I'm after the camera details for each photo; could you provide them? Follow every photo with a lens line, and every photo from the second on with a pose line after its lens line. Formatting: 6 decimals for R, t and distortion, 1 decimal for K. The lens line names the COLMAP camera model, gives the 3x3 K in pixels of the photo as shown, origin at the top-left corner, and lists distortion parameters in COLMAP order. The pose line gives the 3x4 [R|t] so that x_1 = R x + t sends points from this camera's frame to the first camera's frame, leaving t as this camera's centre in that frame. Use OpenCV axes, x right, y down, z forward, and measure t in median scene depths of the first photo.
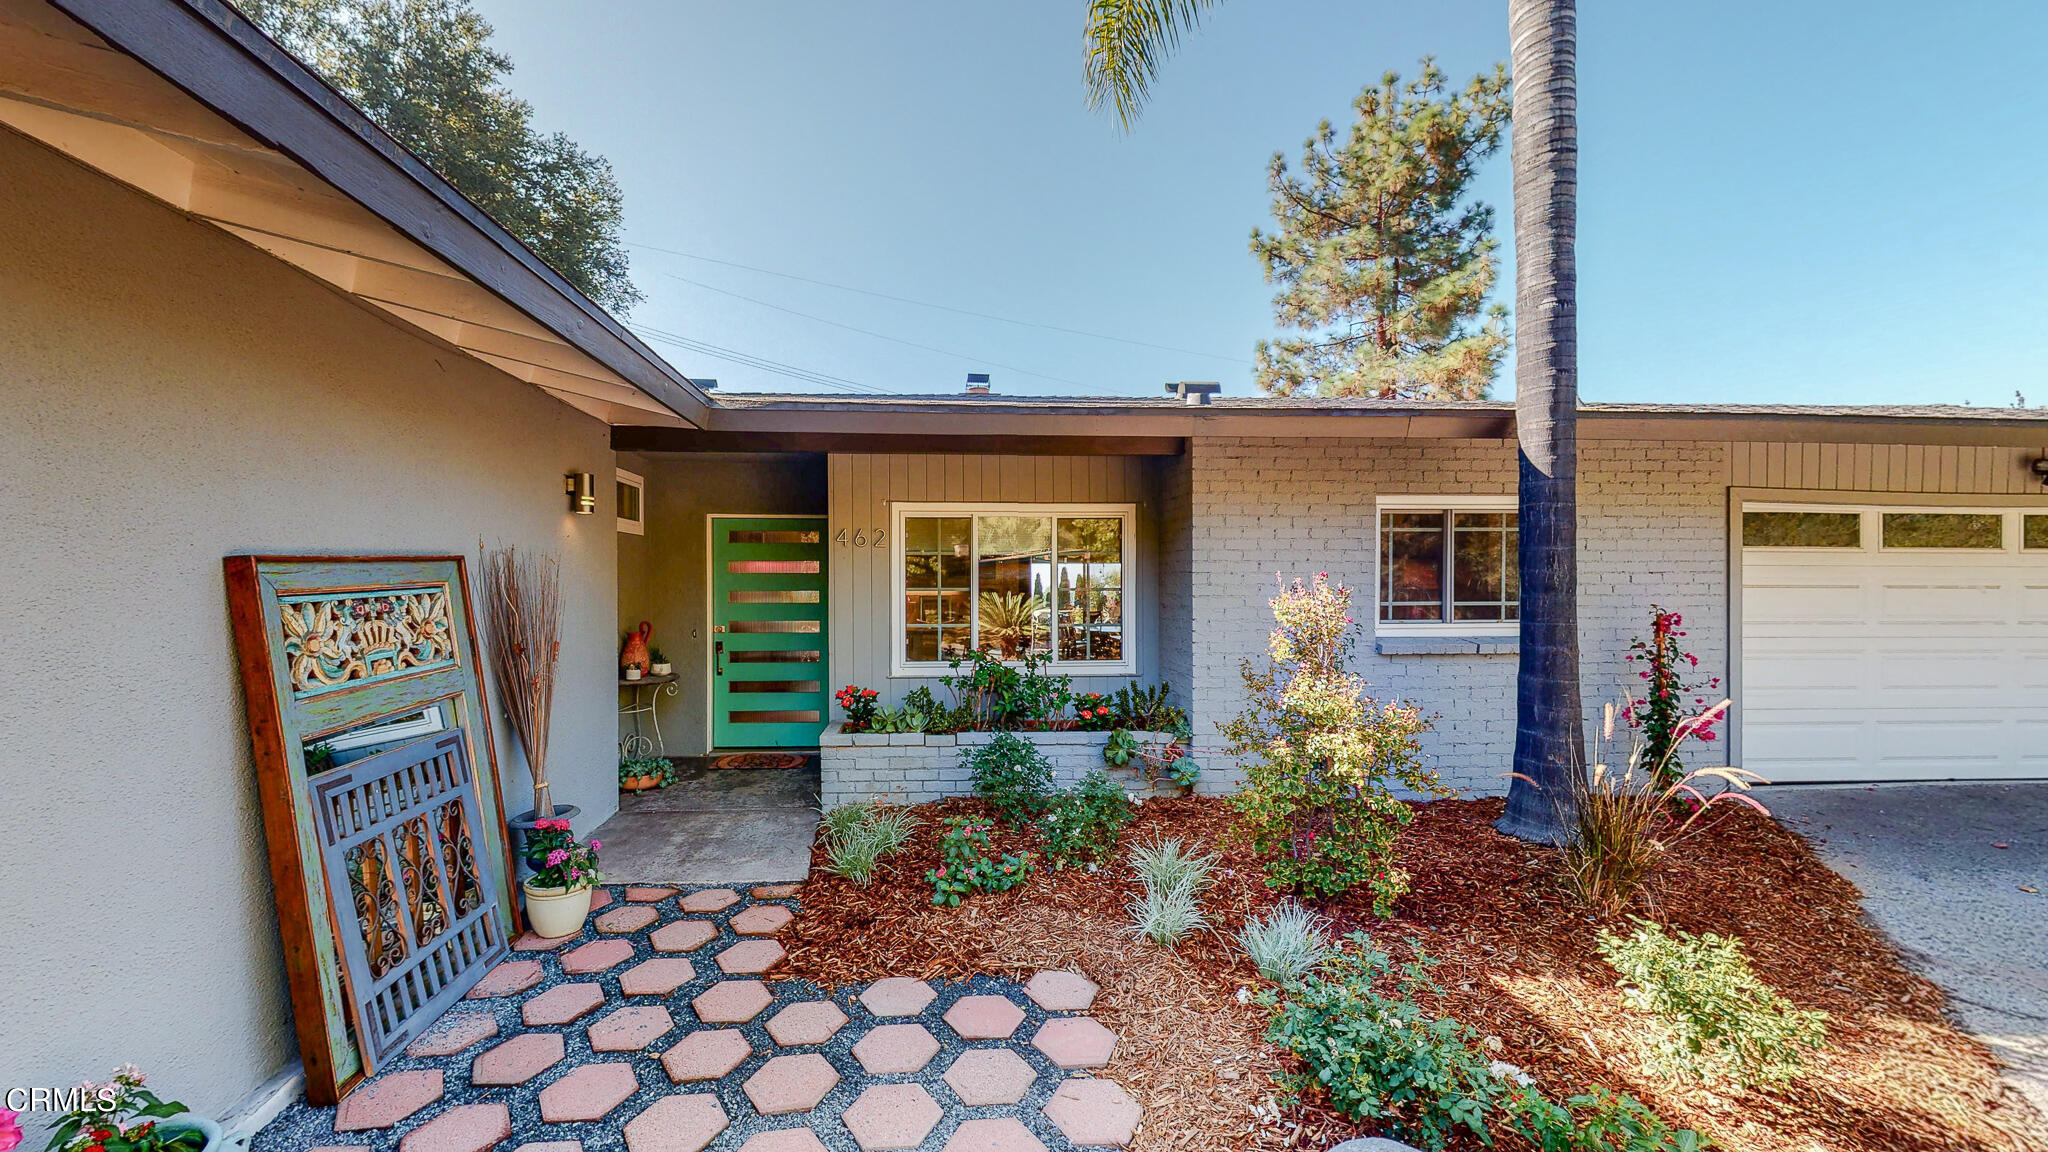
lens RADIAL K [[828.3, 0, 1026.8], [0, 828.3, 568.5], [0, 0, 1]] dist [0.000816, -0.000026]
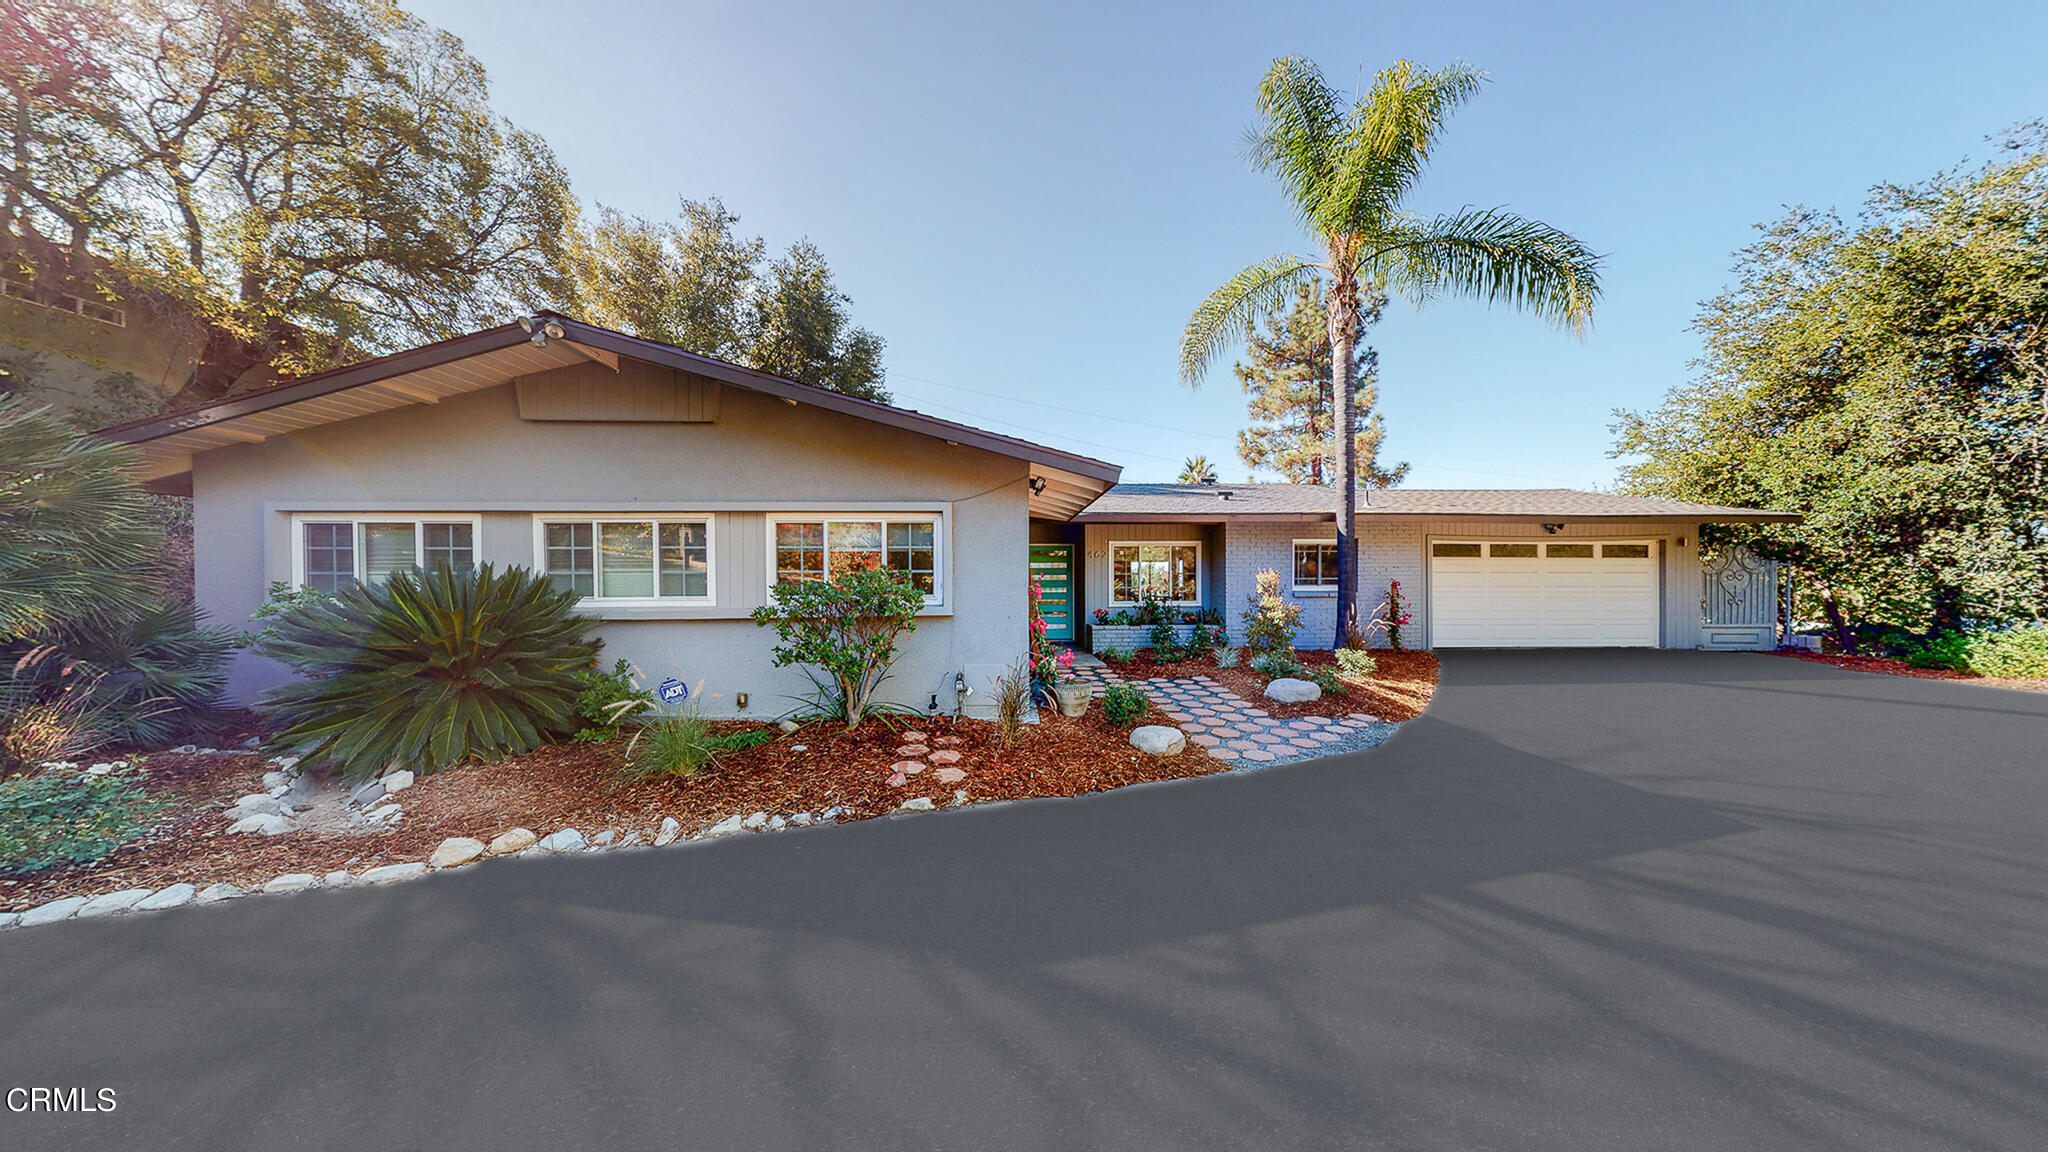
lens RADIAL K [[828.3, 0, 971.7], [0, 828.3, 560.8], [0, 0, 1]] dist [0.000816, -0.000026]
pose [[0.999803, -0.001422, -0.019819, -0.545328], [0.001389, 0.999998, -0.001693, -0.011999], [0.019822, 0.001665, 0.999802, -1.638497]]
